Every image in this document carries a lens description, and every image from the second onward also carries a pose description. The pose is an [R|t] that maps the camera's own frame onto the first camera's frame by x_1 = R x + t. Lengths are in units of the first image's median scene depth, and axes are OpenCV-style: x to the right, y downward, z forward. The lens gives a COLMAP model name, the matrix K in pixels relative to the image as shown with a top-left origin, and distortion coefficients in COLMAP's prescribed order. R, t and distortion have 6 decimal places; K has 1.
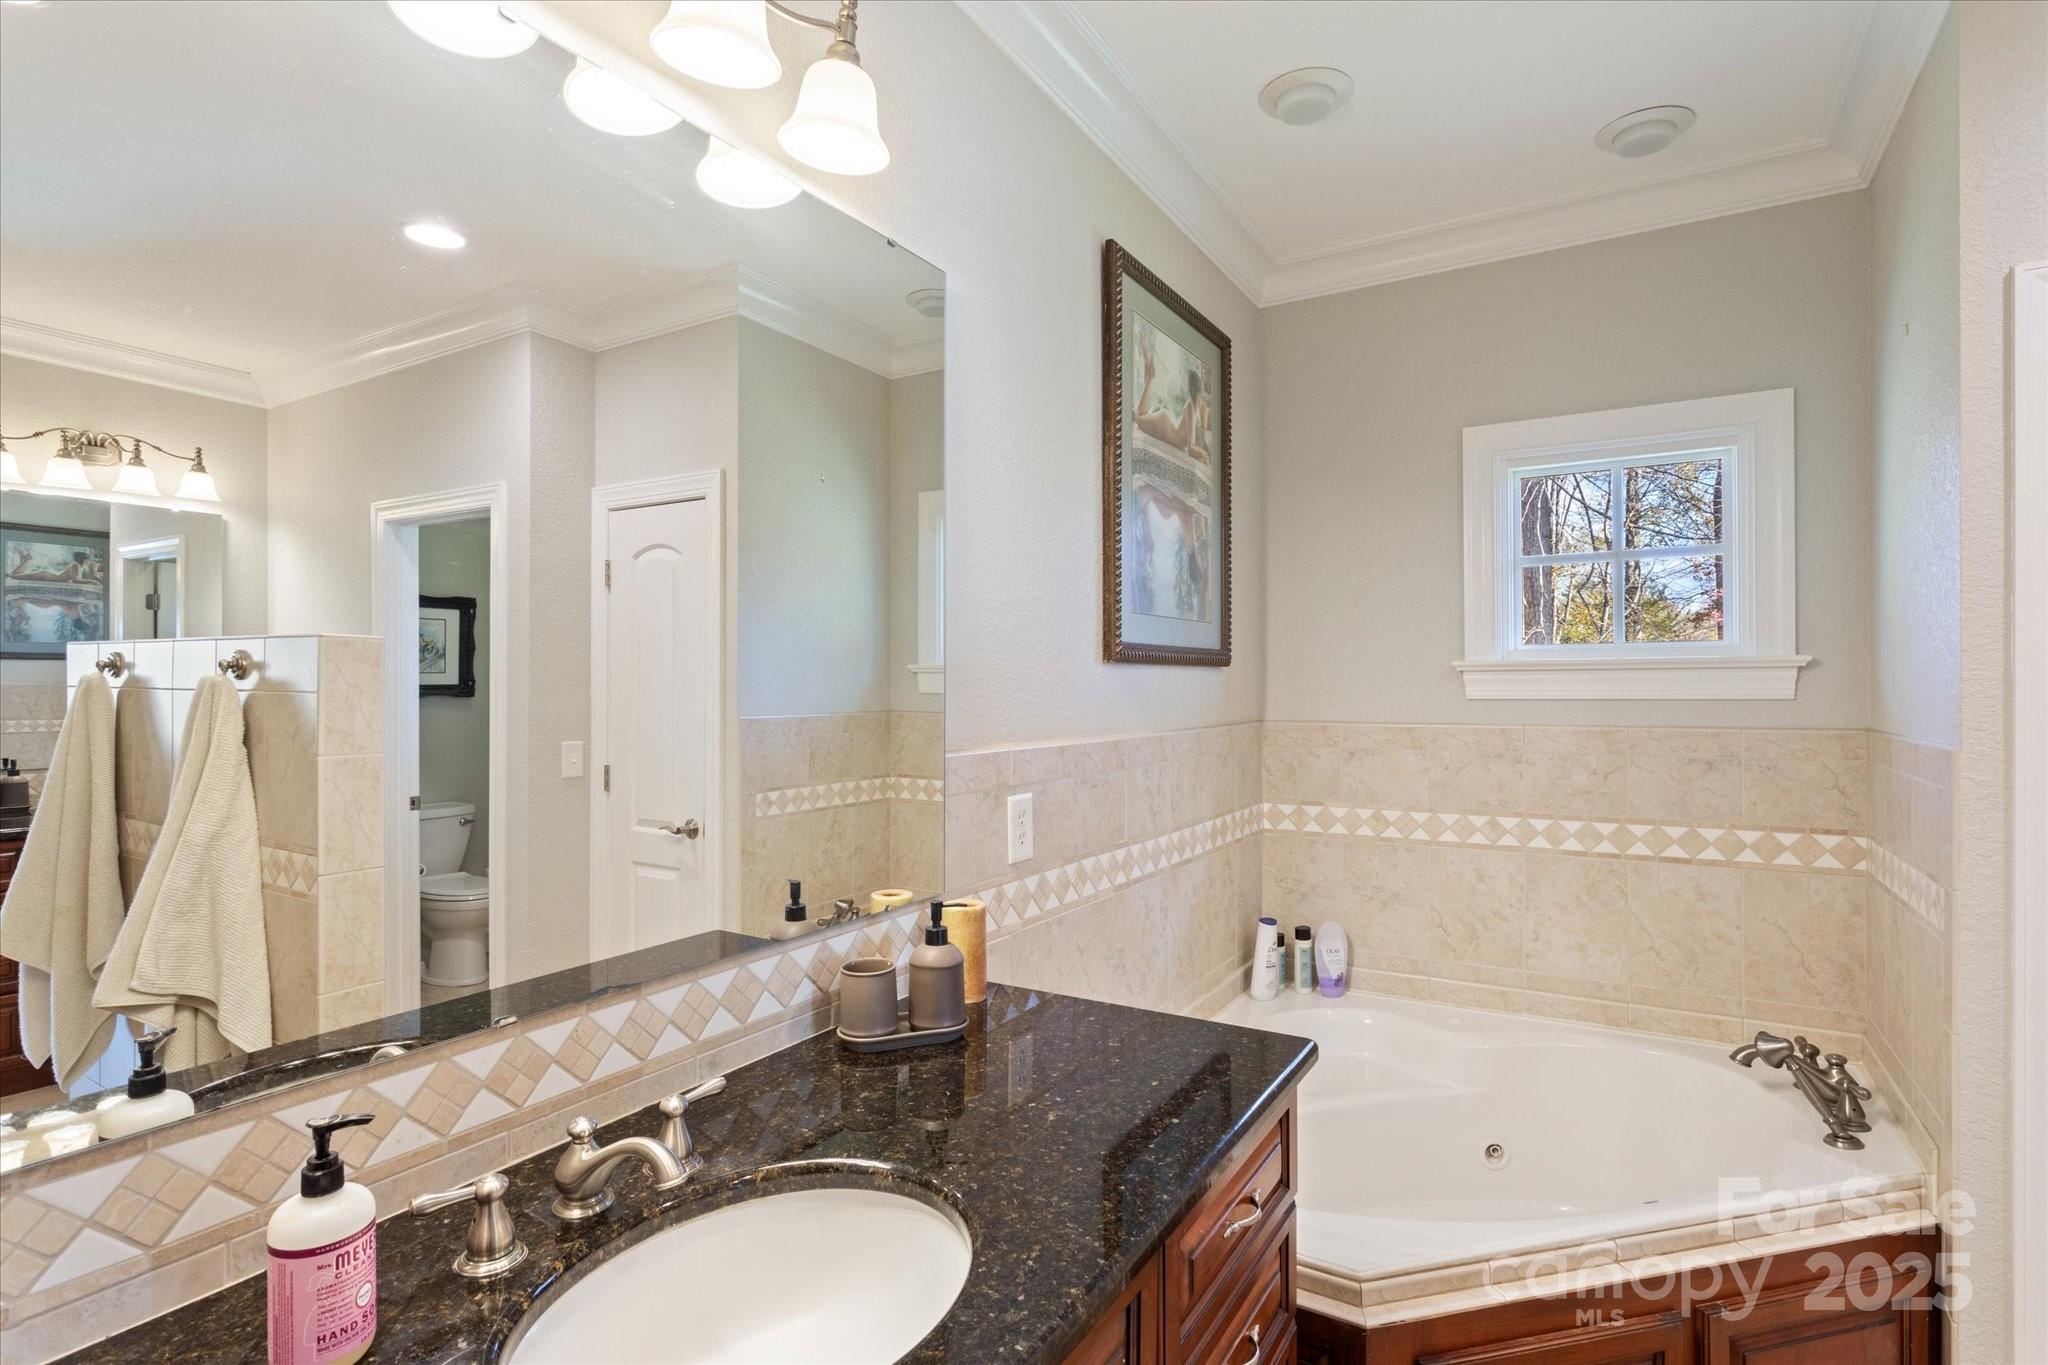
lens RADIAL K [[1004.1, 0, 1029.8], [0, 1004.1, 685.5], [0, 0, 1]] dist [0.003455, 0.000450]
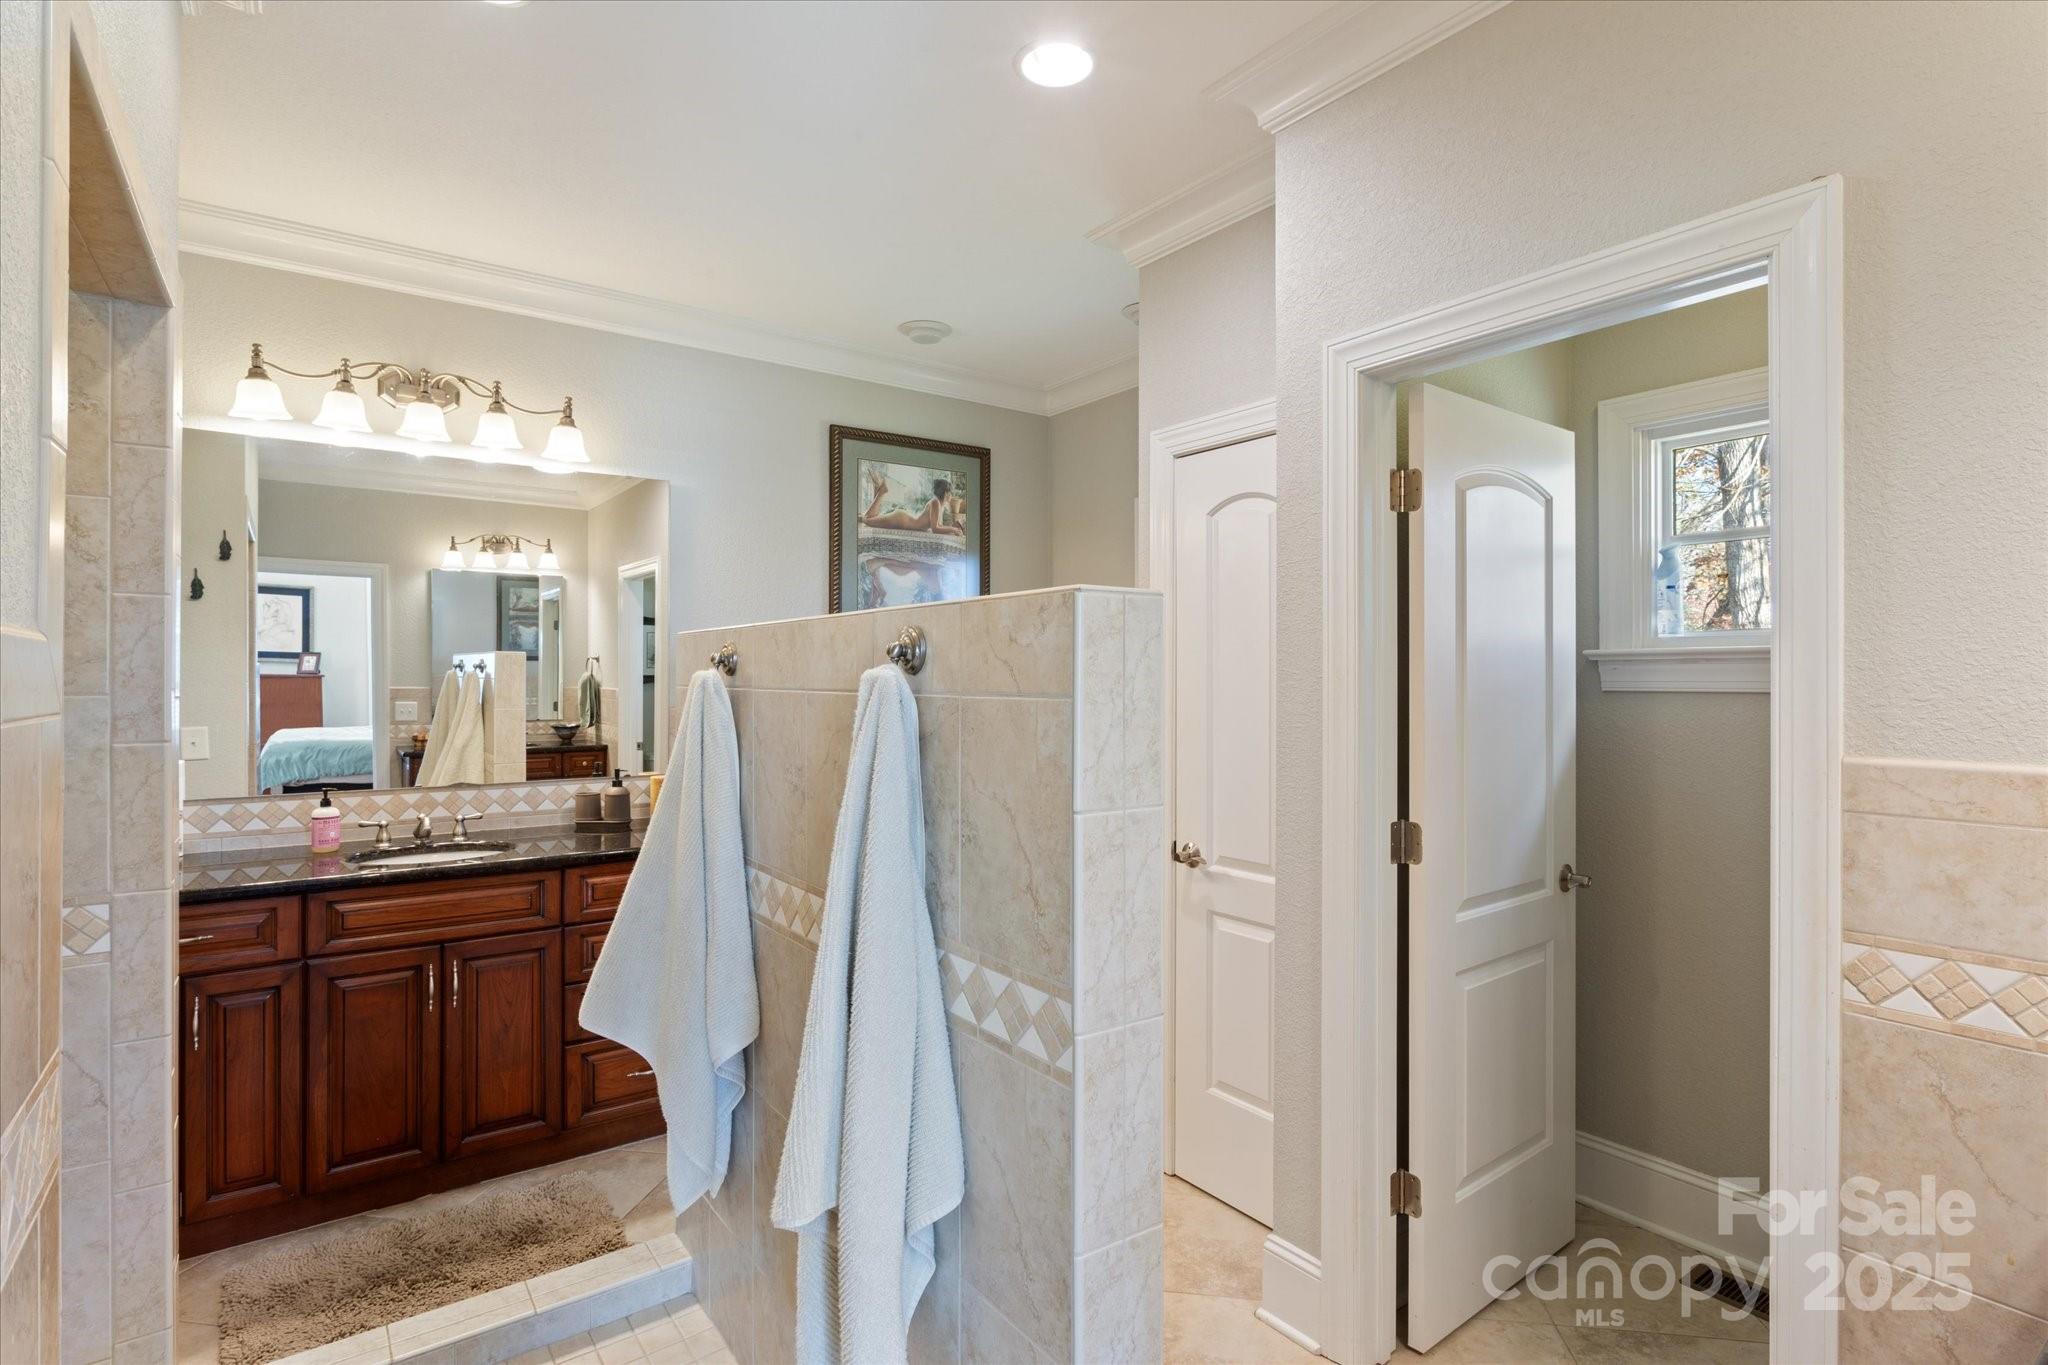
lens RADIAL K [[1004.1, 0, 1022.8], [0, 1004.1, 677.5], [0, 0, 1]] dist [0.003455, 0.000450]
pose [[0.922169, 0.001596, -0.386784, 0.877385], [-0.001519, 0.999999, 0.000505, 0.000780], [0.386784, 0.000122, 0.922170, -0.411033]]
